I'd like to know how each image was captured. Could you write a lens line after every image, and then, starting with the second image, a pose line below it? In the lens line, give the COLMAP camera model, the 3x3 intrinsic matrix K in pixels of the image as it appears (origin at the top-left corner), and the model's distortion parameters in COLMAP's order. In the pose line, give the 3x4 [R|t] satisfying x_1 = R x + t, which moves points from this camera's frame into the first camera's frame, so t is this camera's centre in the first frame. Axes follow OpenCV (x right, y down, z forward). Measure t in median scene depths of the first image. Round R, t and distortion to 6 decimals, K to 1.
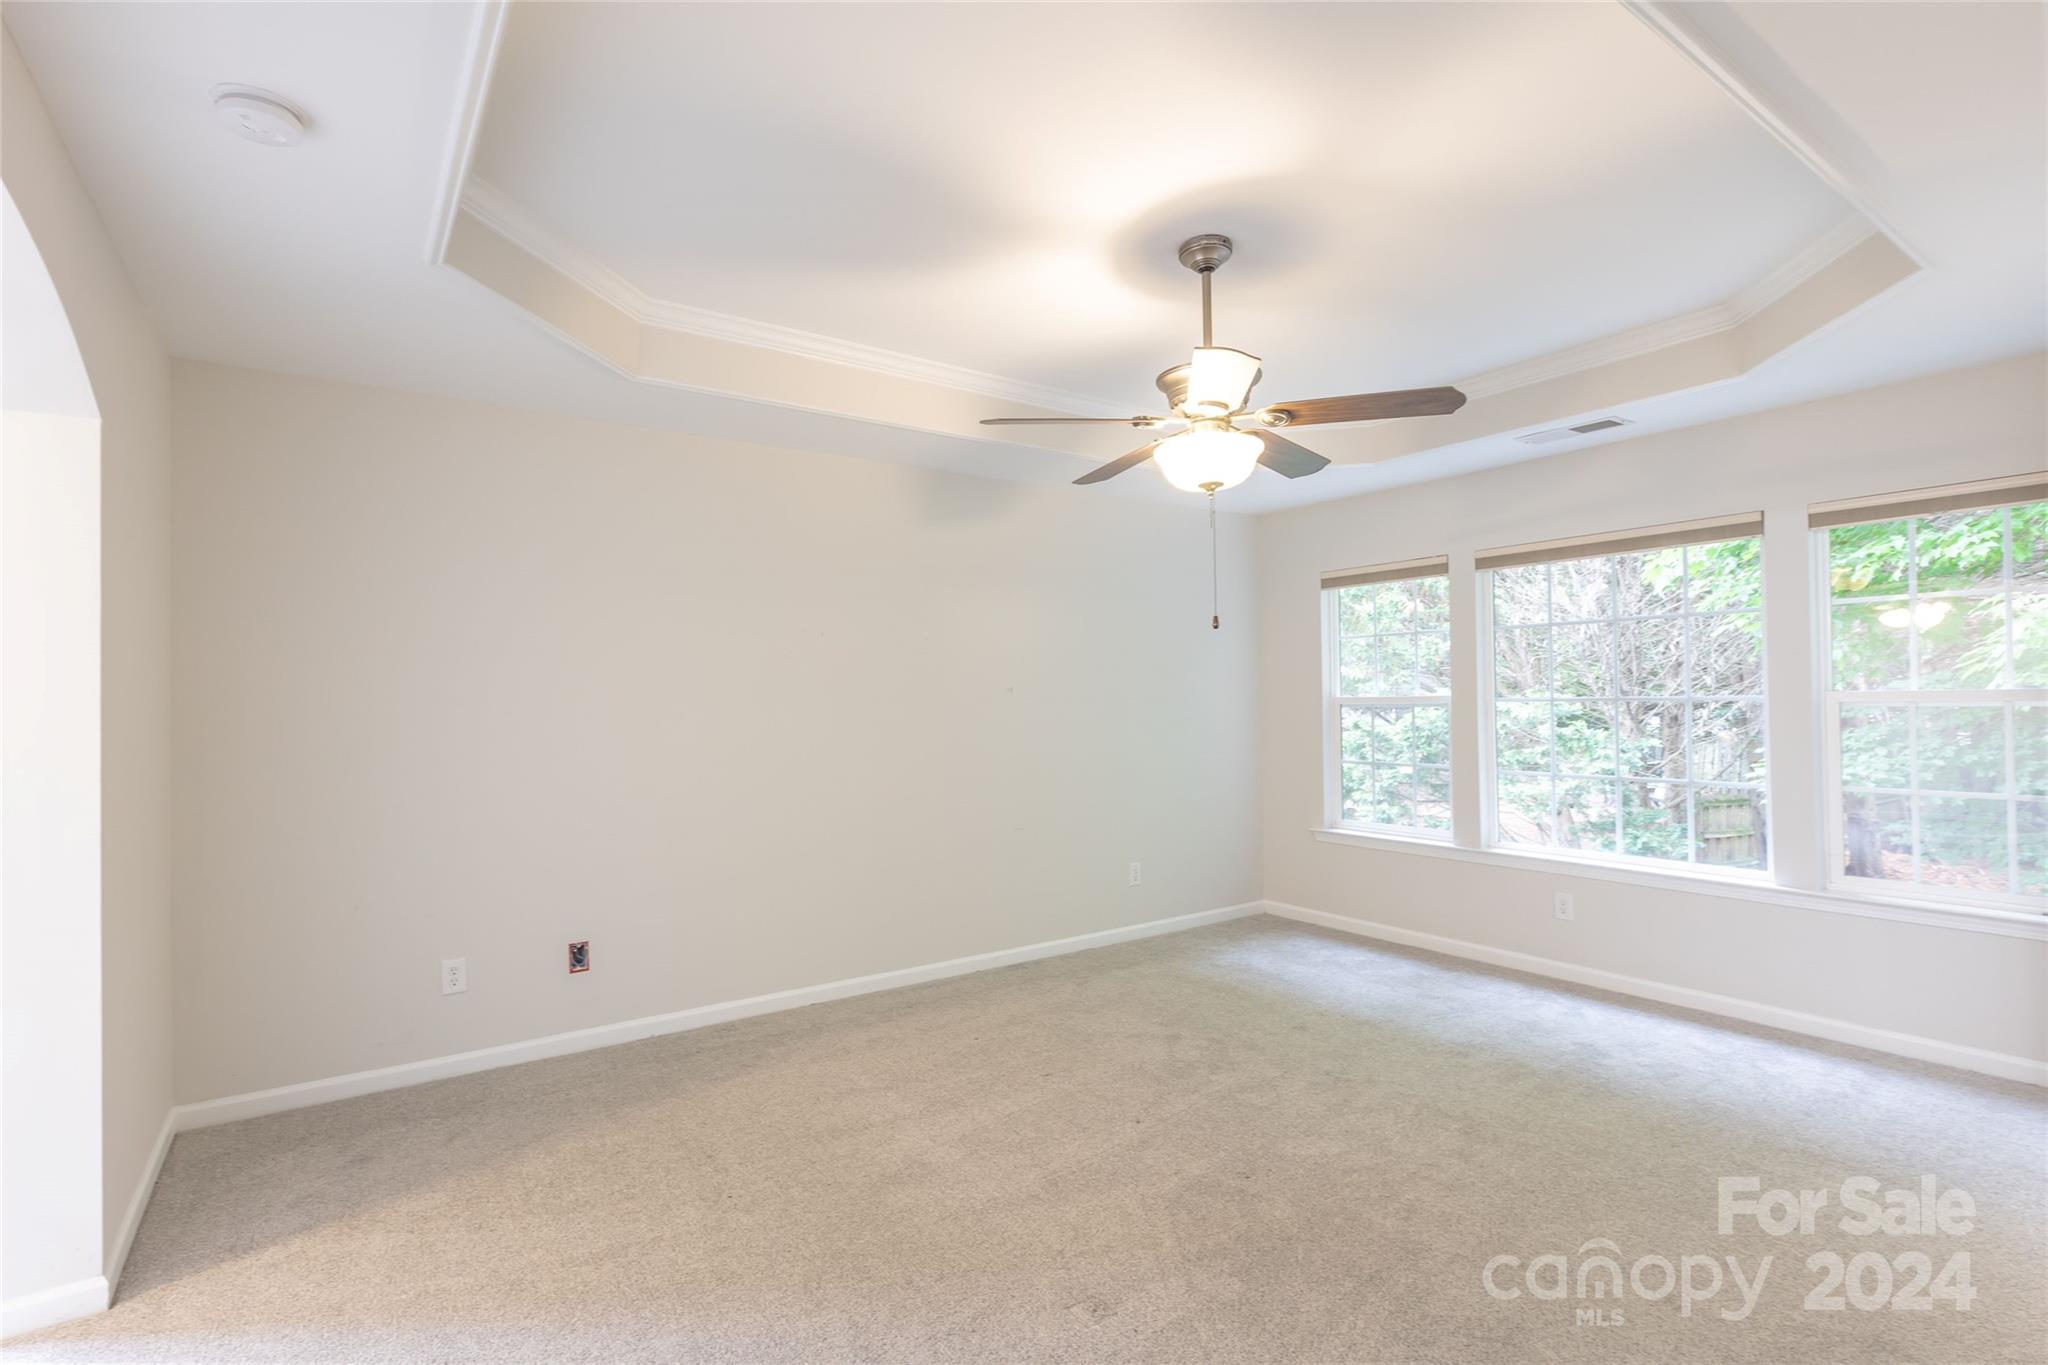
lens RADIAL K [[989.4, 0, 1045.3], [0, 989.4, 688.9], [0, 0, 1]] dist [-0.011293, -0.000389]
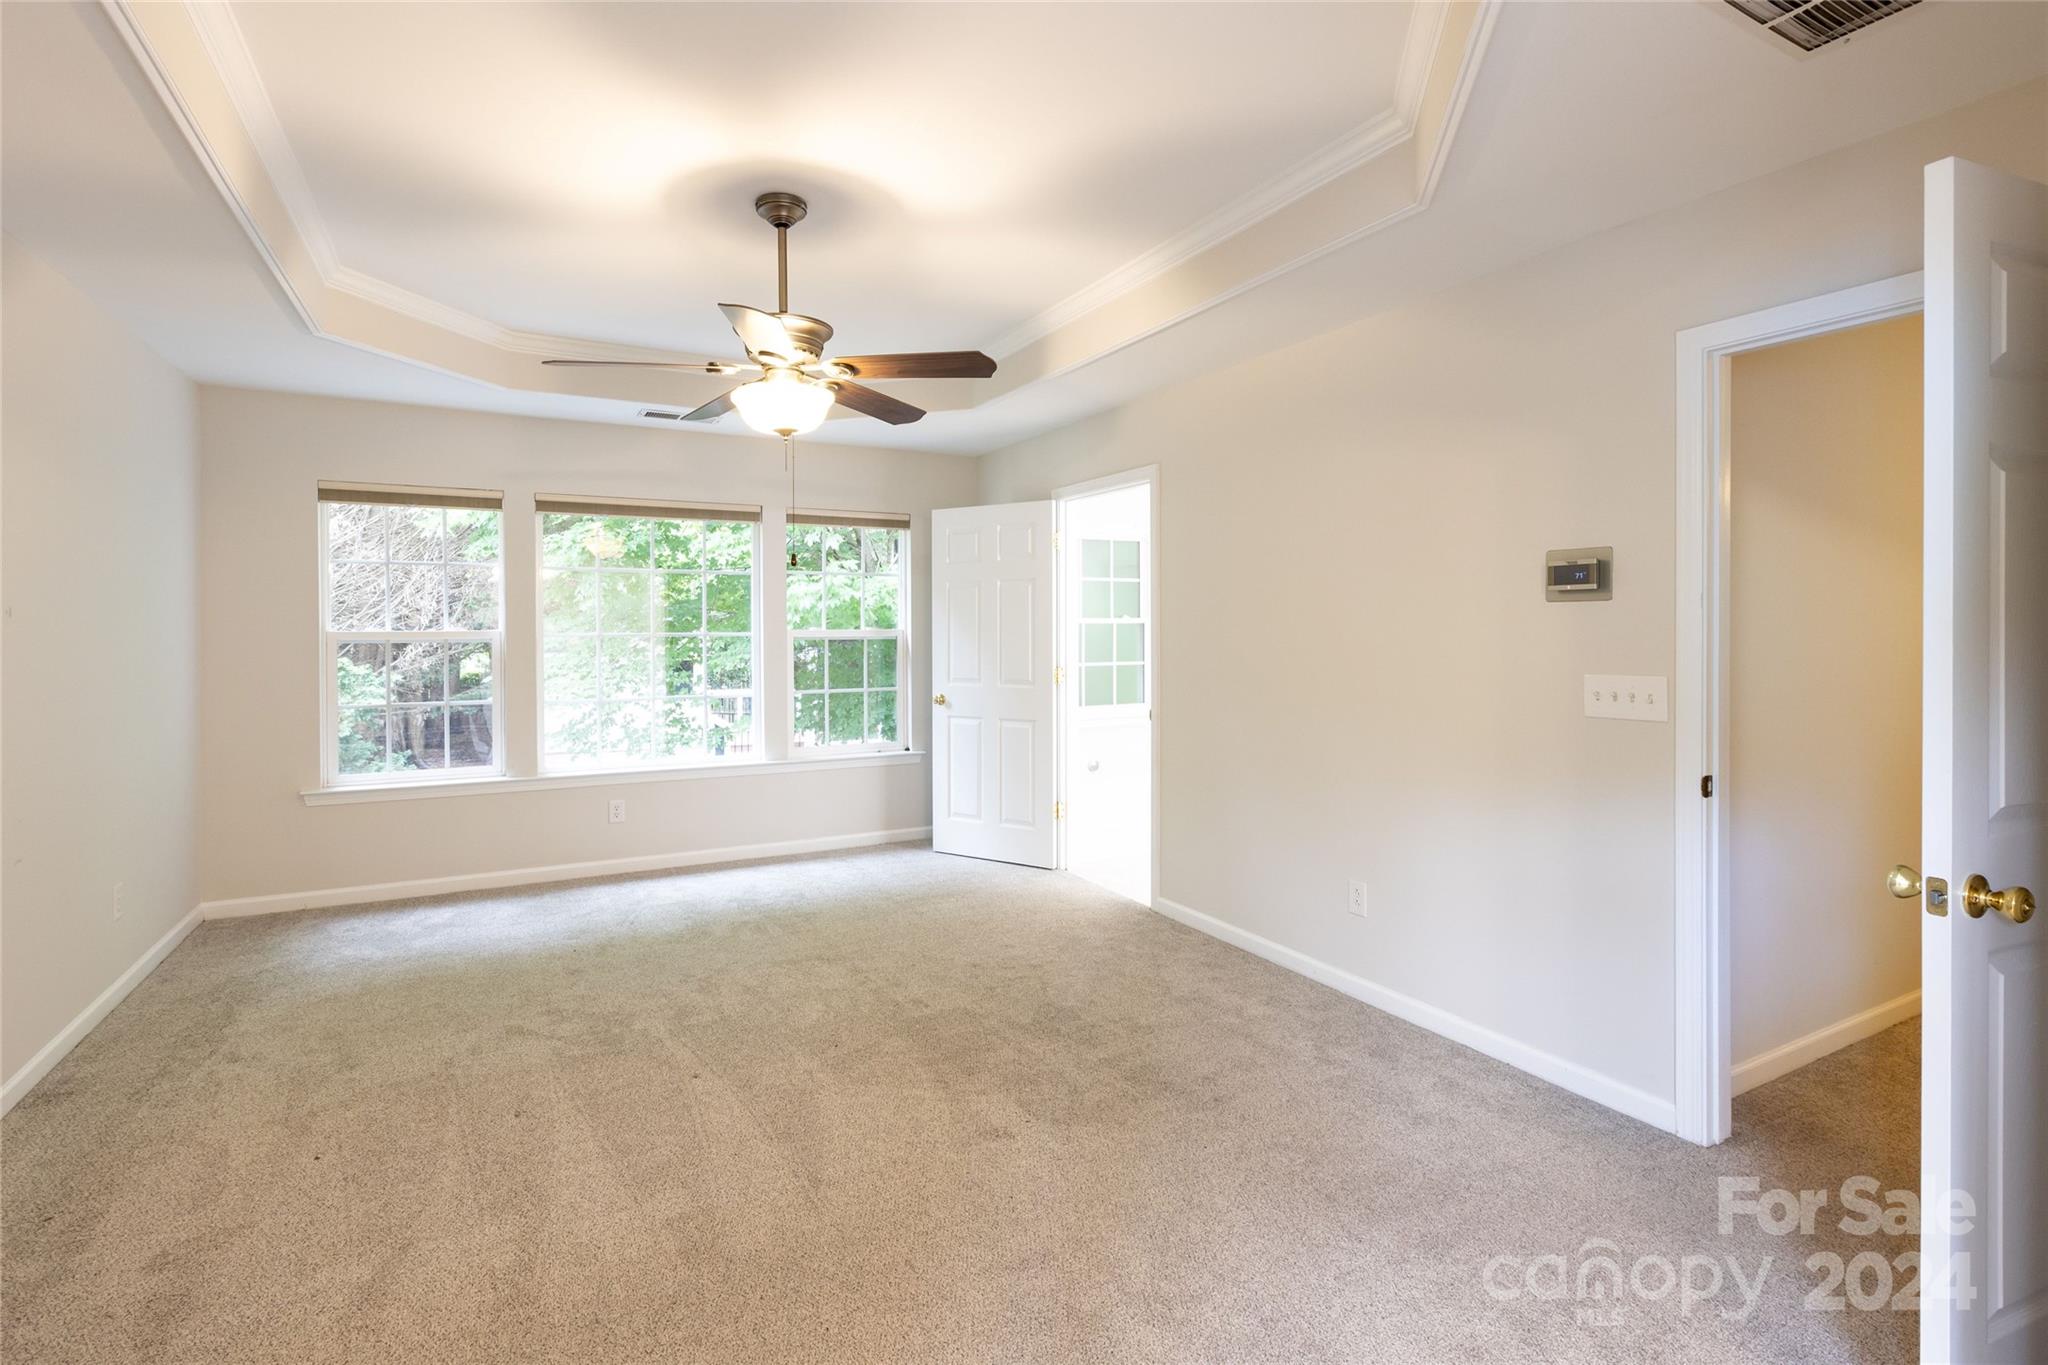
lens RADIAL K [[939.7, 0, 993.5], [0, 939.7, 640.9], [0, 0, 1]] dist [-0.001728, -0.000104]
pose [[0.132263, -0.004354, 0.991205, -0.644764], [-0.009163, 0.999942, 0.005615, 0.010125], [-0.991172, -0.009825, 0.132215, 0.509050]]
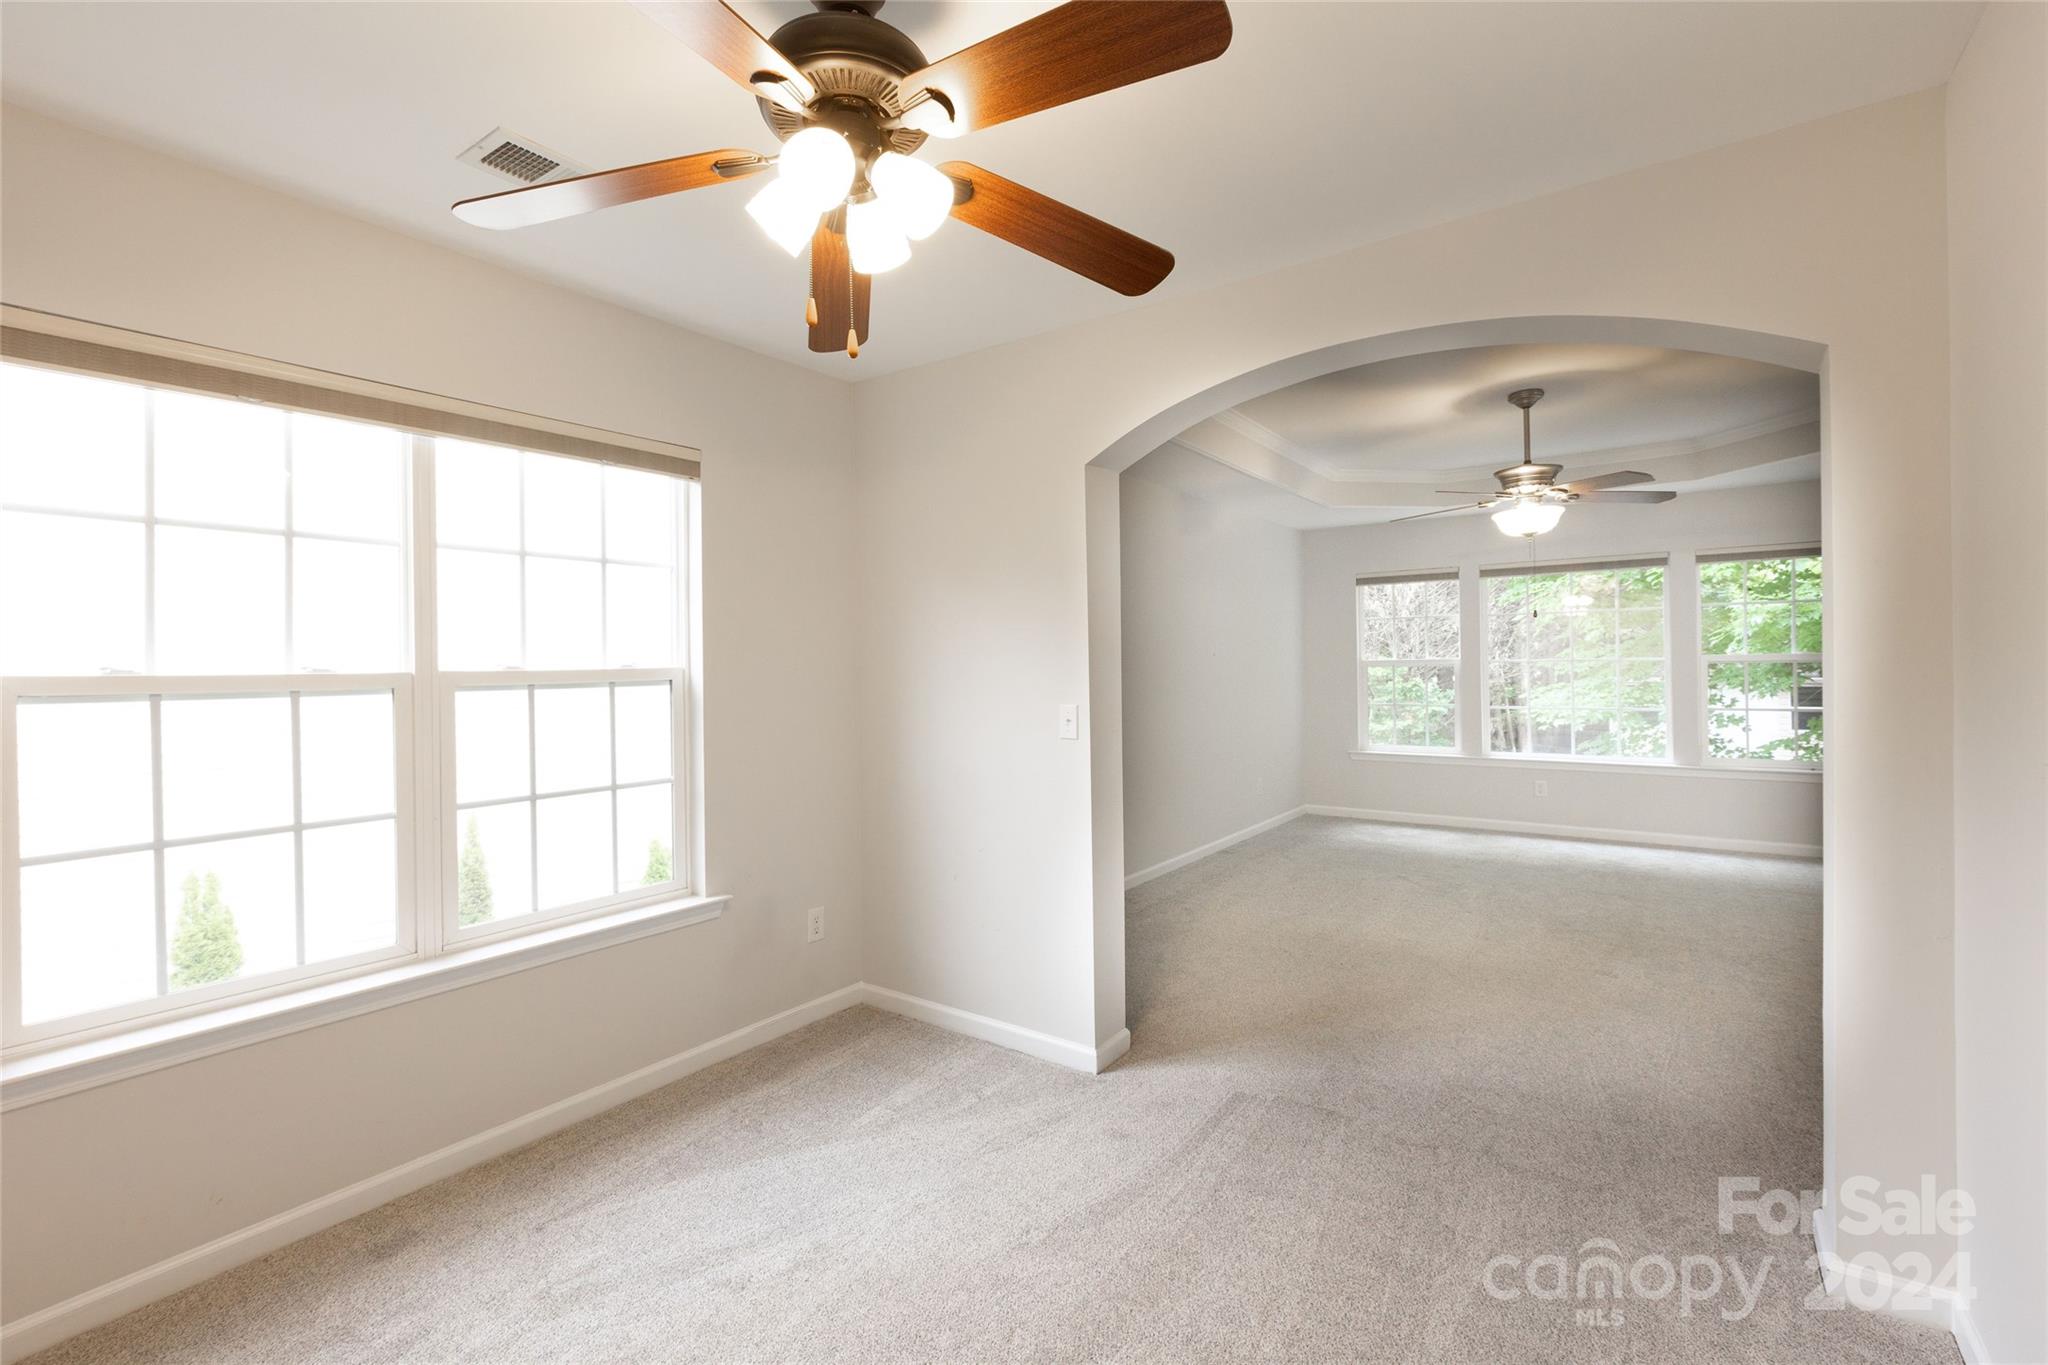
lens RADIAL K [[927.4, 0, 1015.8], [0, 927.4, 671.7], [0, 0, 1]] dist [-0.001112, -0.000272]
pose [[0.947849, -0.008566, 0.318604, -0.954734], [0.004276, 0.999891, 0.014162, 0.005818], [-0.318691, -0.012061, 0.947782, -0.200090]]
